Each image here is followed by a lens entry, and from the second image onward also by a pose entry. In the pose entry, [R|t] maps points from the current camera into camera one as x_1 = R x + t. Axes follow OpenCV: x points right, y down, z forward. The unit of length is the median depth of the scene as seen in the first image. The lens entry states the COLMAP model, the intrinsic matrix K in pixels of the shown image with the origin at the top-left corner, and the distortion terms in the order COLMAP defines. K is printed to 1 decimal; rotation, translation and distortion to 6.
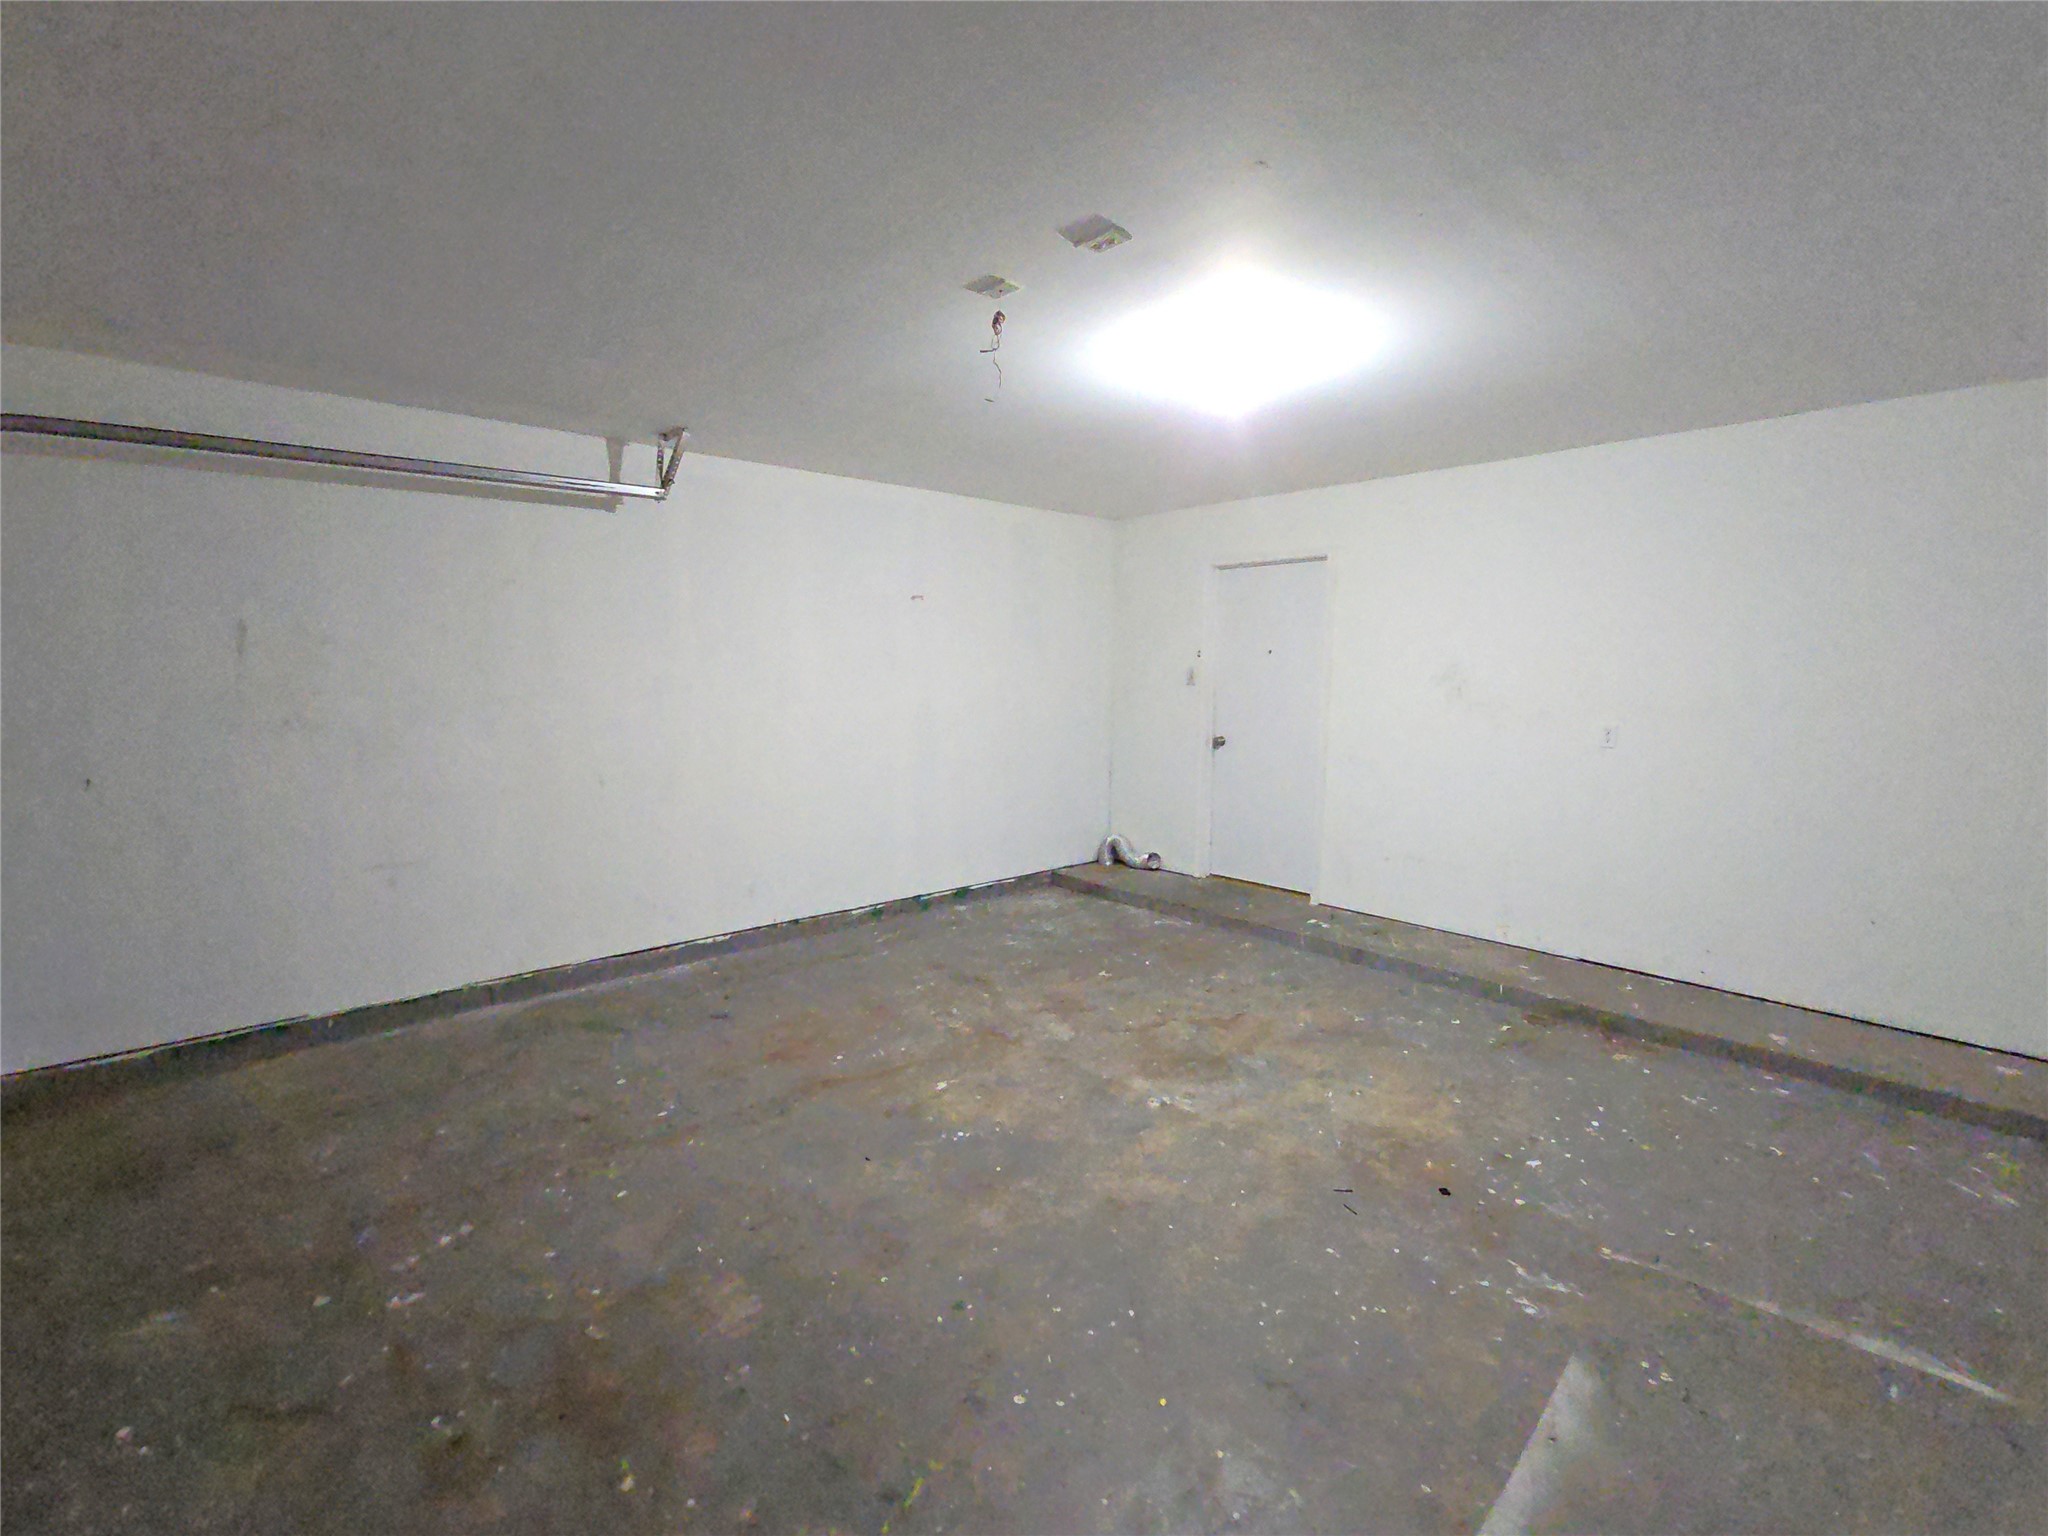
lens RADIAL K [[934.2, 0, 1021.3], [0, 934.2, 782.3], [0, 0, 1]] dist [0.005855, -0.003706]
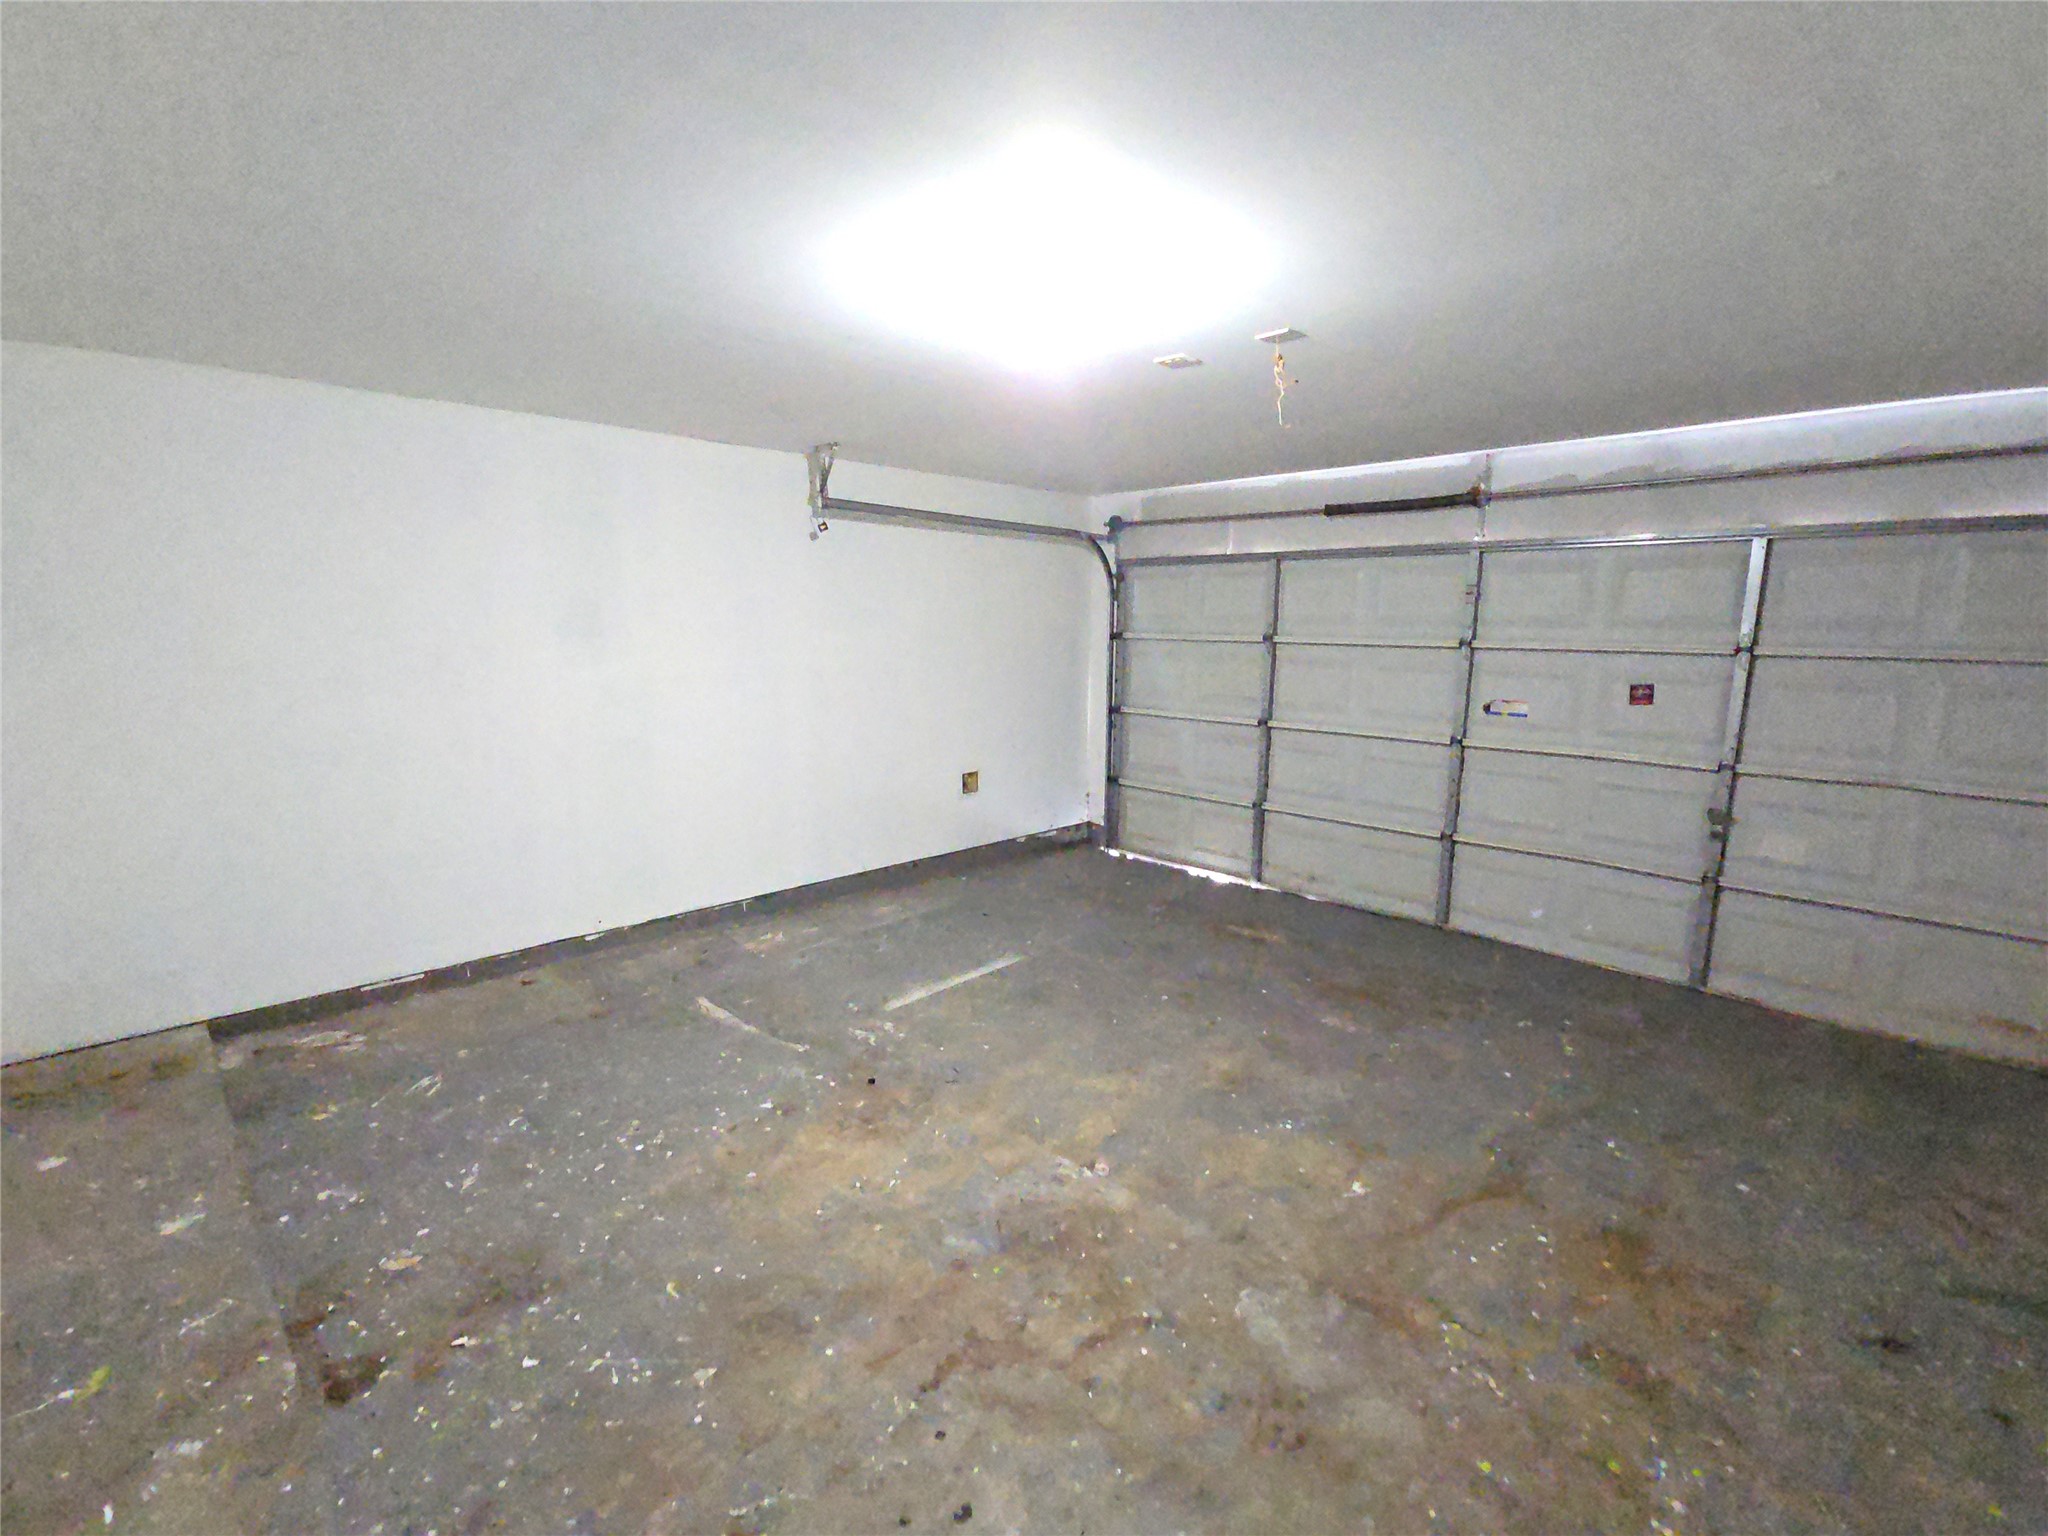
lens RADIAL K [[934.2, 0, 1021.3], [0, 934.2, 782.3], [0, 0, 1]] dist [0.005855, -0.003706]
pose [[-0.998490, -0.005435, -0.054664, 0.272022], [-0.021187, 0.956205, 0.291929, -0.265850], [0.050683, 0.292646, -0.954877, 1.759482]]
